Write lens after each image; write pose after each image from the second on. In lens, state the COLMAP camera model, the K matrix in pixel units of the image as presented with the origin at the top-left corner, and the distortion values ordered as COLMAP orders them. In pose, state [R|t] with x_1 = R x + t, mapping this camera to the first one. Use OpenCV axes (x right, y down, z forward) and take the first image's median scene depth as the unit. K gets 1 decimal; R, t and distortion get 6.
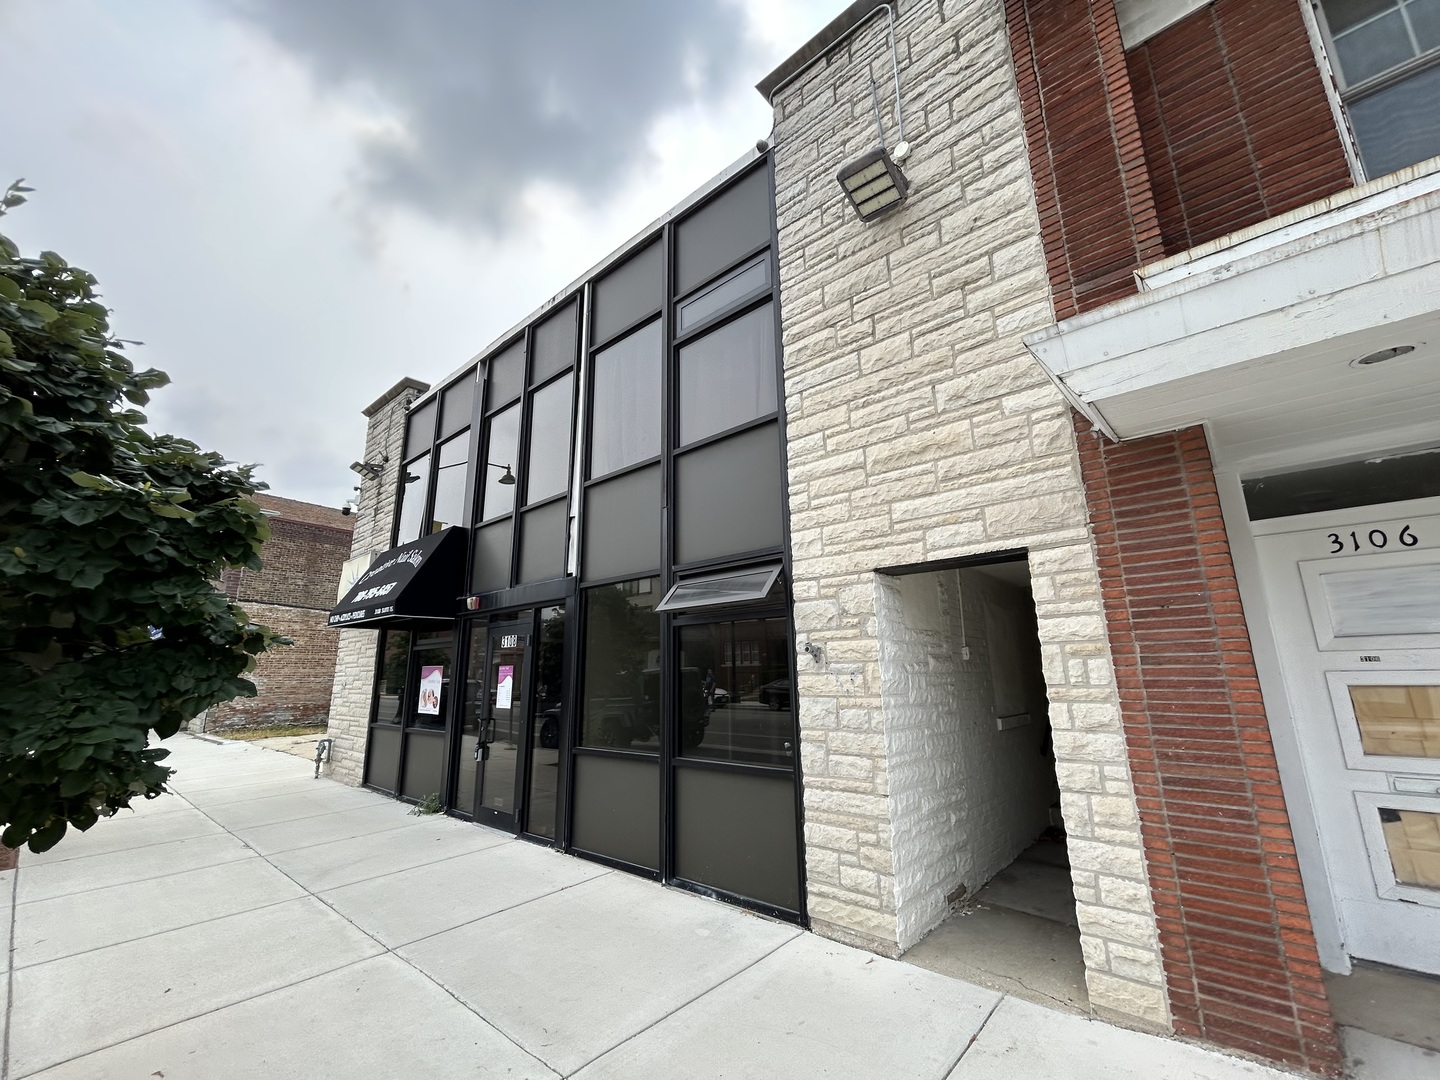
lens RADIAL K [[585.5, 0, 722.1], [0, 585.5, 540.9], [0, 0, 1]] dist [-0.000858, 0.000482]
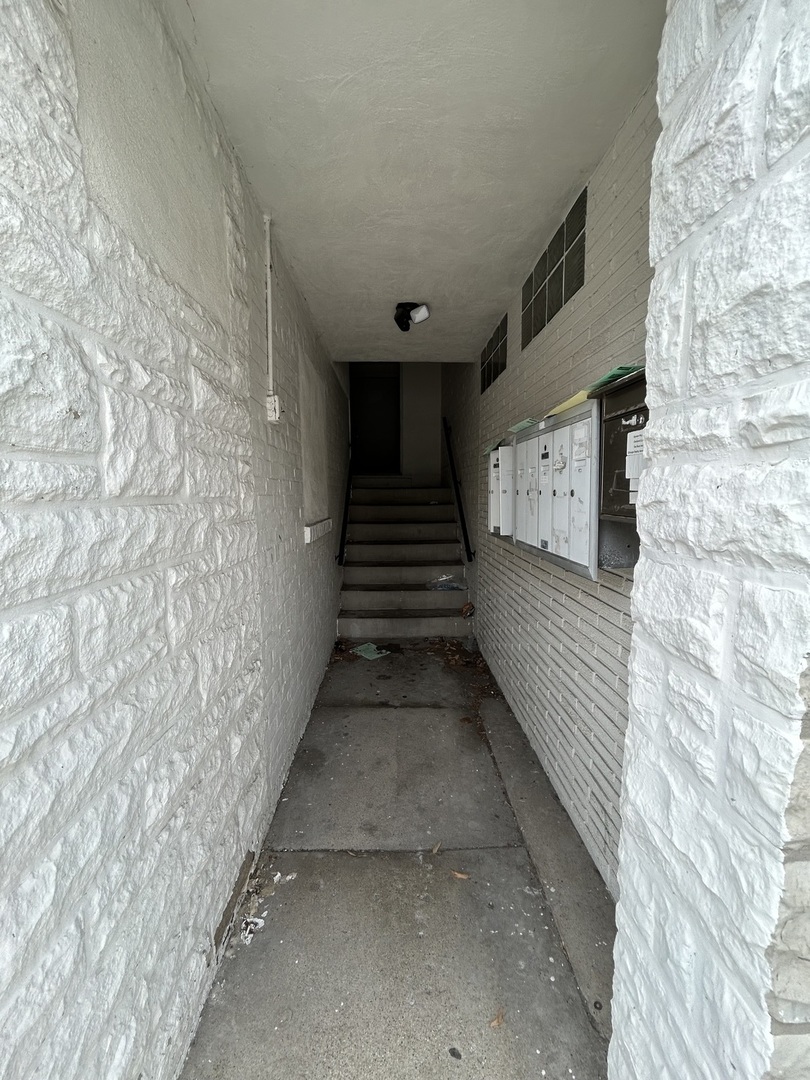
lens RADIAL K [[439.1, 0, 403.6], [0, 439.1, 536.8], [0, 0, 1]] dist [-0.000858, 0.000482]
pose [[0.733592, -0.062985, 0.676666, 0.269260], [-0.154366, 0.954225, 0.256174, 0.212492], [-0.661827, -0.292381, 0.690289, 0.724140]]
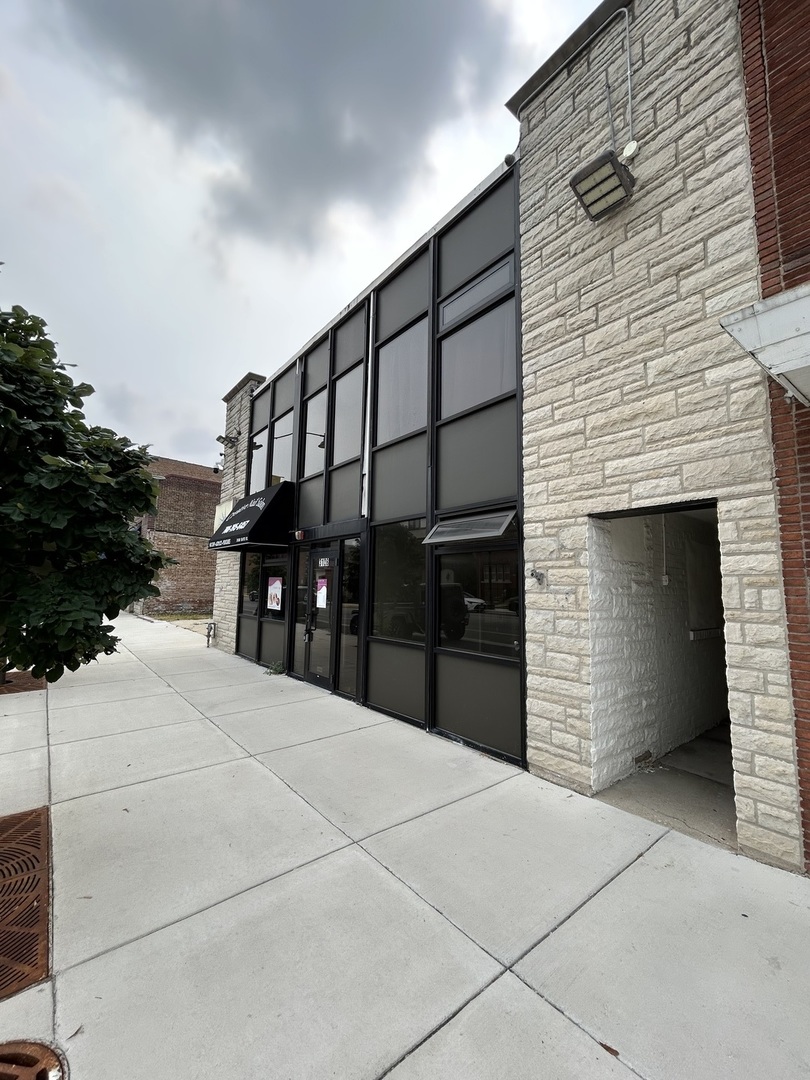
lens RADIAL K [[439.1, 0, 408.3], [0, 439.1, 542.1], [0, 0, 1]] dist [-0.000858, 0.000482]
pose [[0.985696, 0.013578, -0.167984, 0.032002], [0.007057, 0.992550, 0.121633, -0.009965], [0.168384, -0.121079, 0.978257, -0.012072]]
